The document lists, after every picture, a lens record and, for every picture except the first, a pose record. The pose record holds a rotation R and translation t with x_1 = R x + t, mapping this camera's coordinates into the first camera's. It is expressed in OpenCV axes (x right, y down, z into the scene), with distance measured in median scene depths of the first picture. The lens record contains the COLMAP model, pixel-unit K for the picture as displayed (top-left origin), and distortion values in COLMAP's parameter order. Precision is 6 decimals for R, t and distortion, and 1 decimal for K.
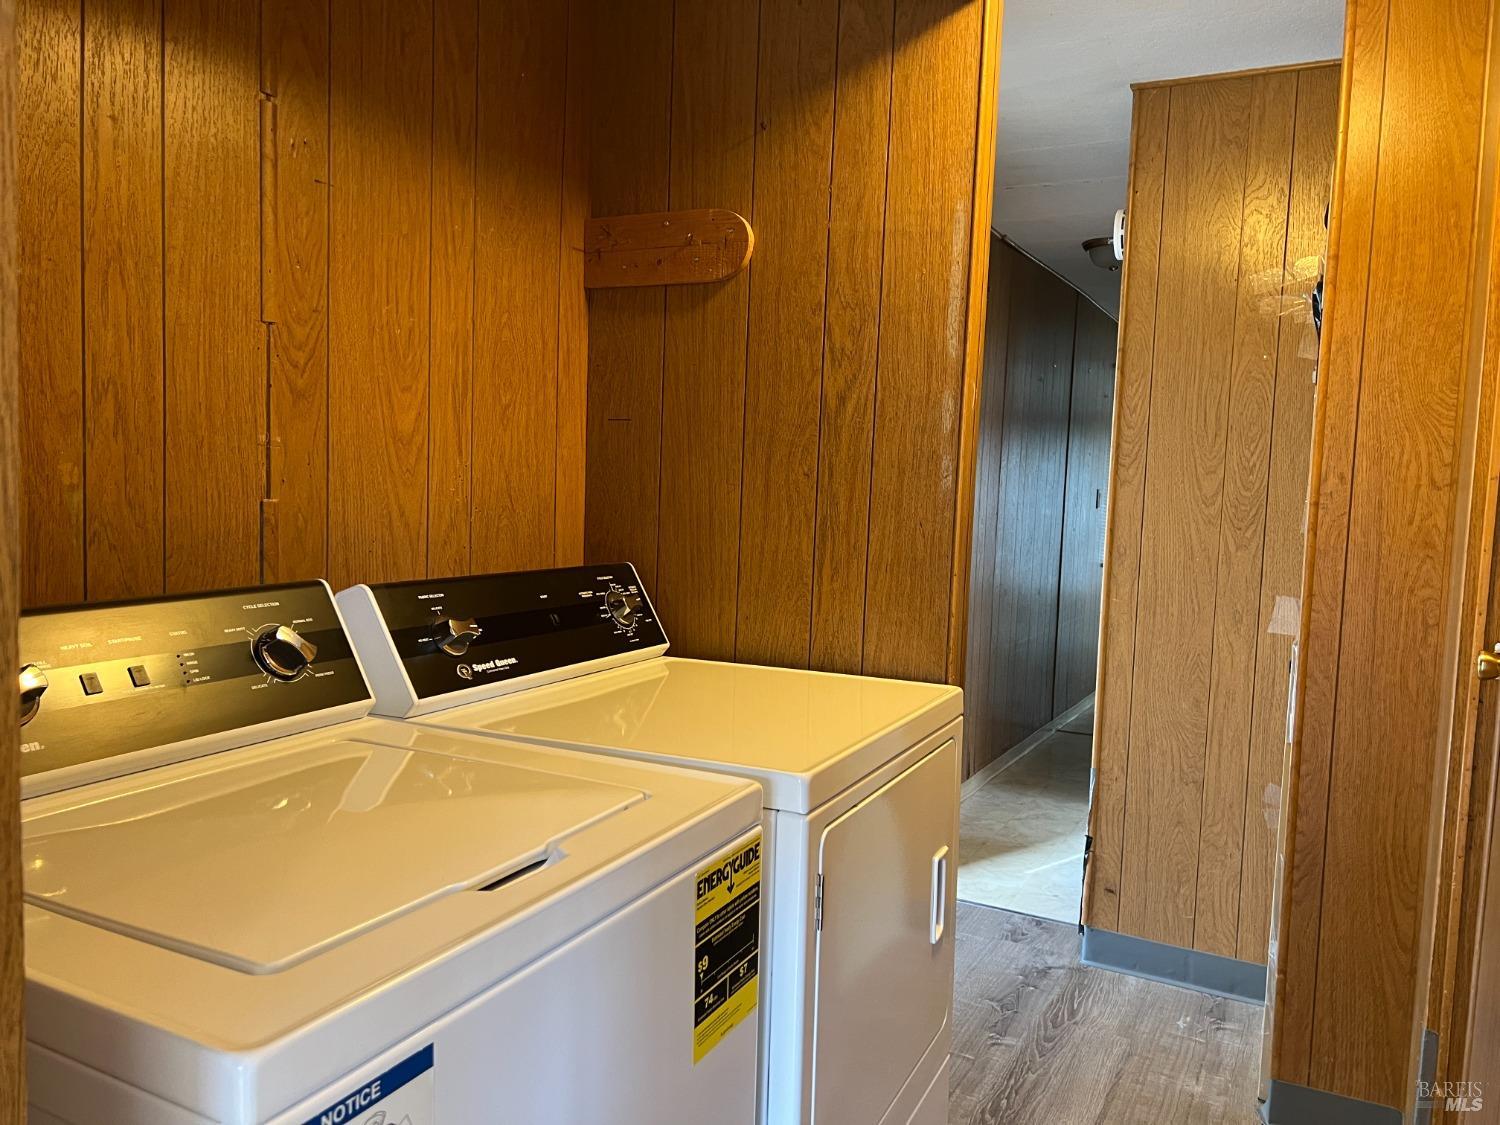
lens RADIAL K [[1147.8, 0, 754.5], [0, 1147.8, 568.0], [0, 0, 1]] dist [0.069617, -0.074018]
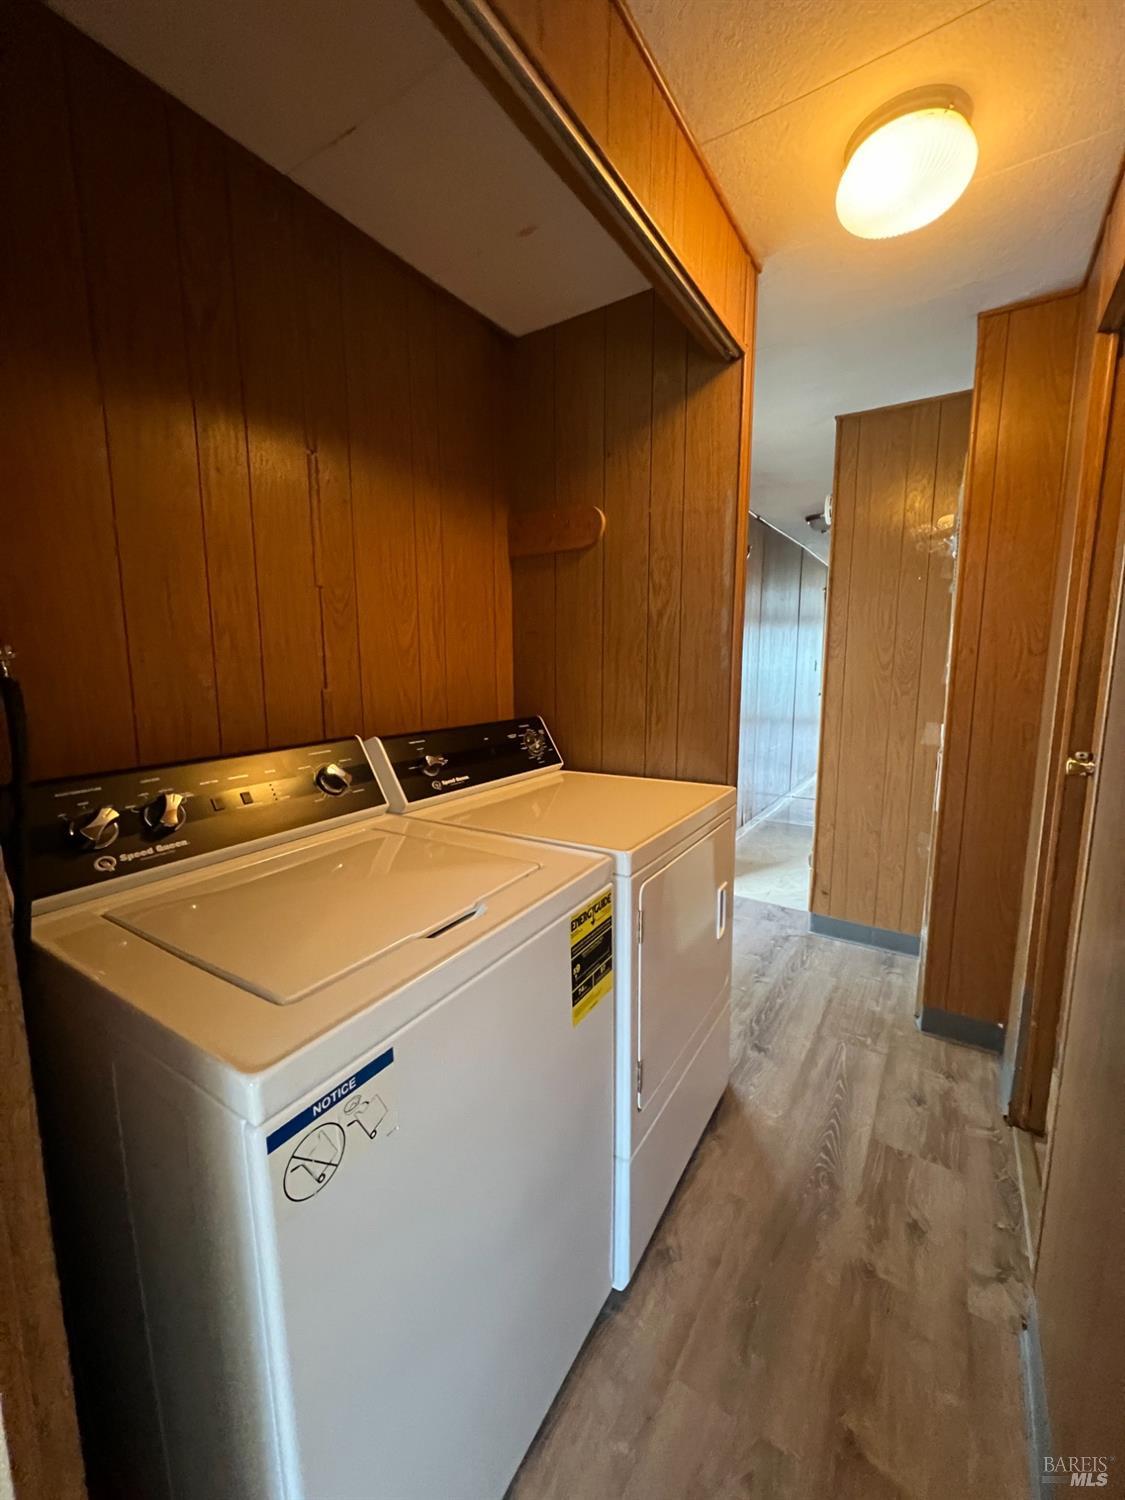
lens RADIAL K [[599.5, 0, 569.1], [0, 599.5, 741.2], [0, 0, 1]] dist [0.001861, -0.000264]
pose [[0.995253, -0.026221, -0.093721, 0.021686], [0.031666, 0.997867, 0.057090, -0.018633], [0.092024, -0.059787, 0.993960, 0.116626]]
